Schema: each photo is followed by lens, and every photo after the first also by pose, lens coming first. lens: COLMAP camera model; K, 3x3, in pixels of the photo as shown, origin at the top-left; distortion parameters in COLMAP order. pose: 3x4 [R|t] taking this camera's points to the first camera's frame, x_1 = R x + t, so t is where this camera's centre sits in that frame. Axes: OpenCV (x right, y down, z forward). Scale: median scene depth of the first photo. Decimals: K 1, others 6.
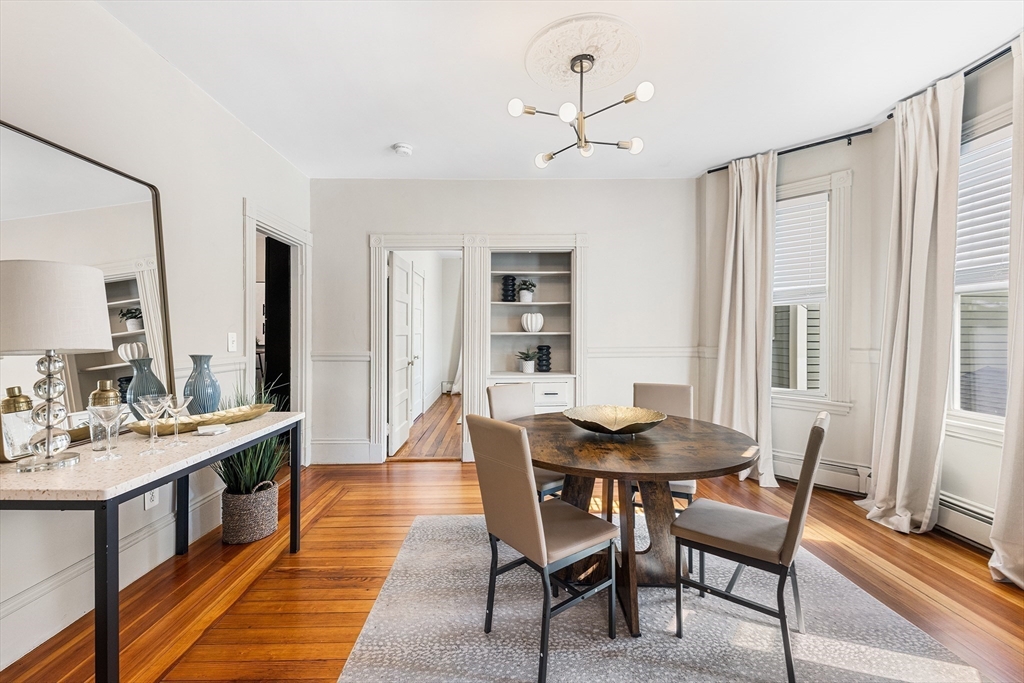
lens RADIAL K [[417.4, 0, 512.0], [0, 417.4, 335.0], [0, 0, 1]] dist [-0.000816, -0.000430]
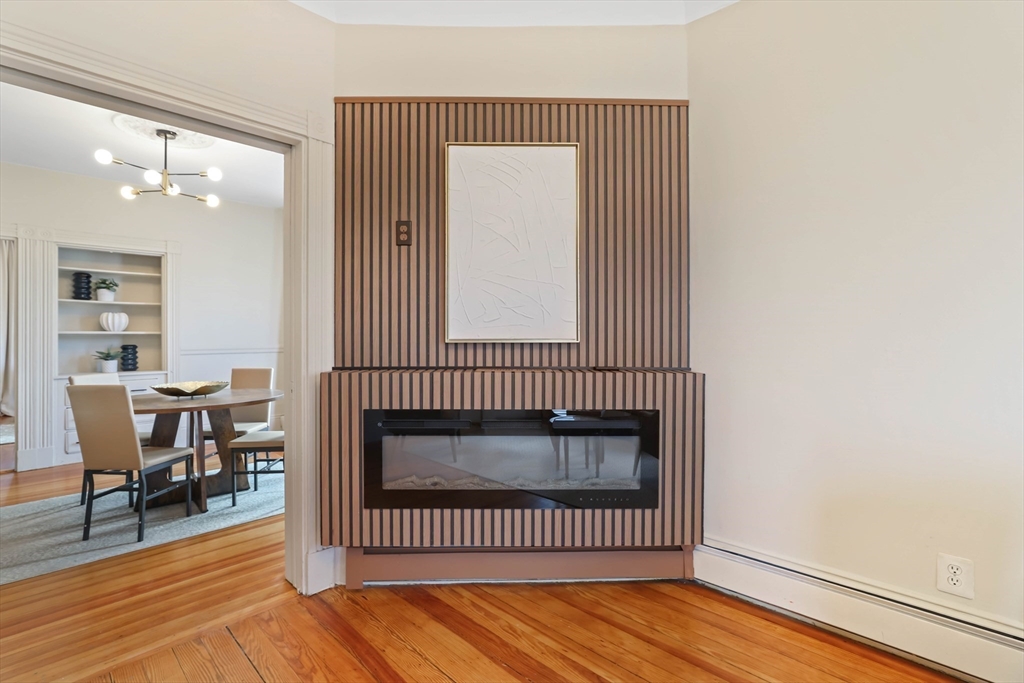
lens RADIAL K [[463.7, 0, 507.1], [0, 463.7, 339.1], [0, 0, 1]] dist [-0.027057, 0.011635]
pose [[0.715789, -0.005500, 0.698295, -0.044267], [0.005578, 0.999982, 0.002158, 0.014594], [-0.698294, 0.002351, 0.715807, -0.452687]]
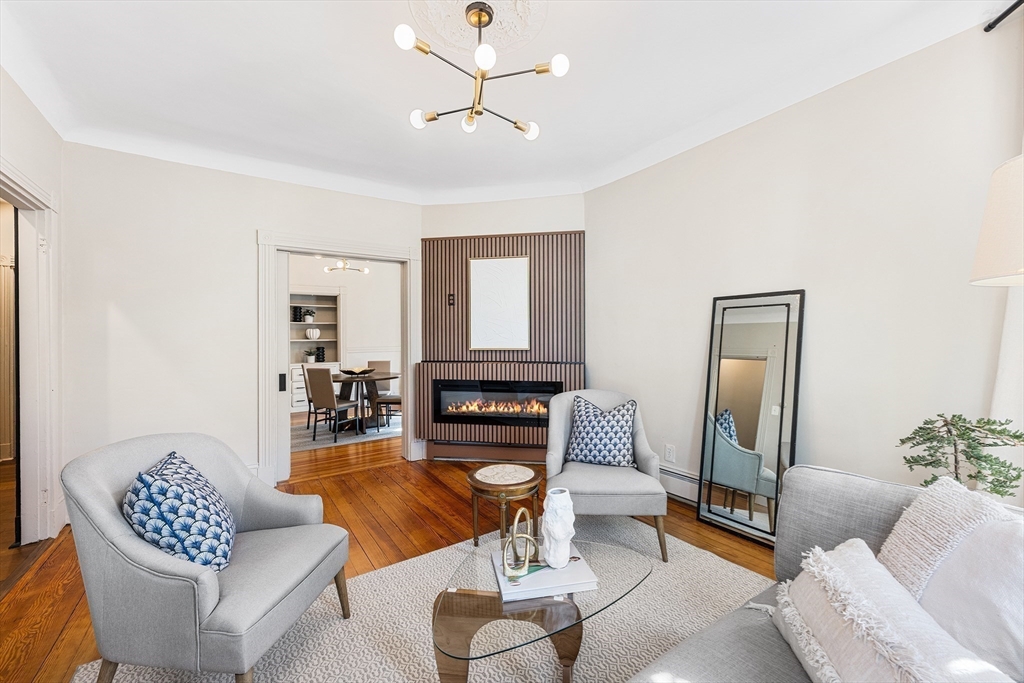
lens RADIAL K [[402.2, 0, 520.7], [0, 402.2, 339.3], [0, 0, 1]] dist [-0.001302, -0.000112]
pose [[0.828771, -0.009584, 0.559506, -0.181120], [0.007752, 0.999954, 0.005646, -0.010836], [-0.559534, -0.000342, 0.828807, -0.925752]]
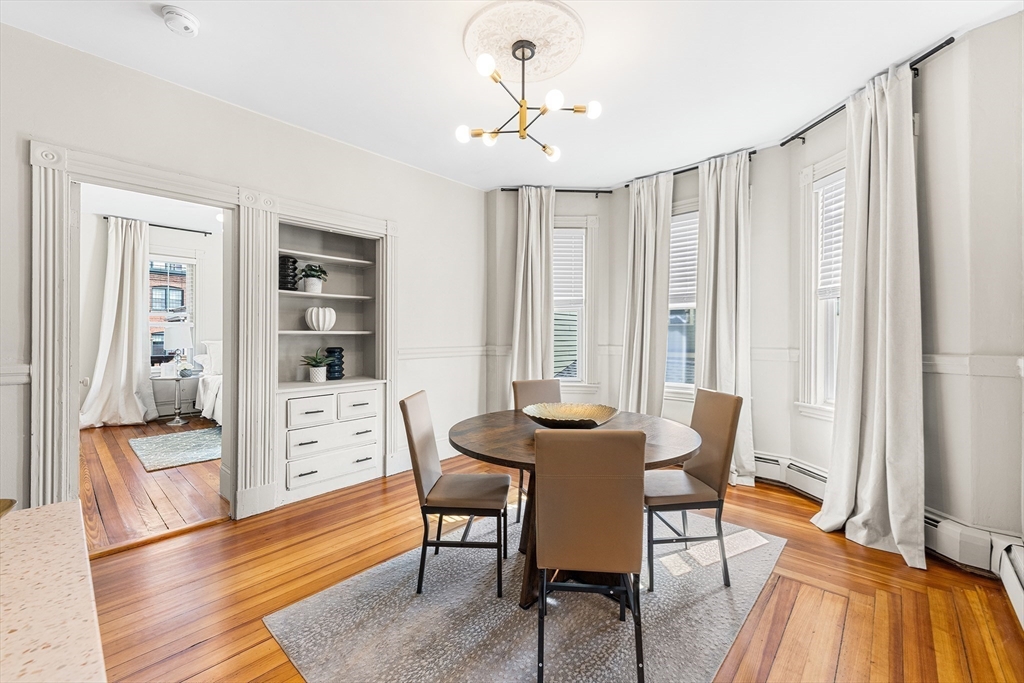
lens RADIAL K [[416.4, 0, 513.3], [0, 416.4, 334.6], [0, 0, 1]] dist [0.018519, -0.000009]
pose [[0.684999, 0.003536, 0.728536, -0.297595], [-0.000888, 0.999992, -0.004018, 0.003289], [-0.728544, 0.002105, 0.684996, 0.193359]]
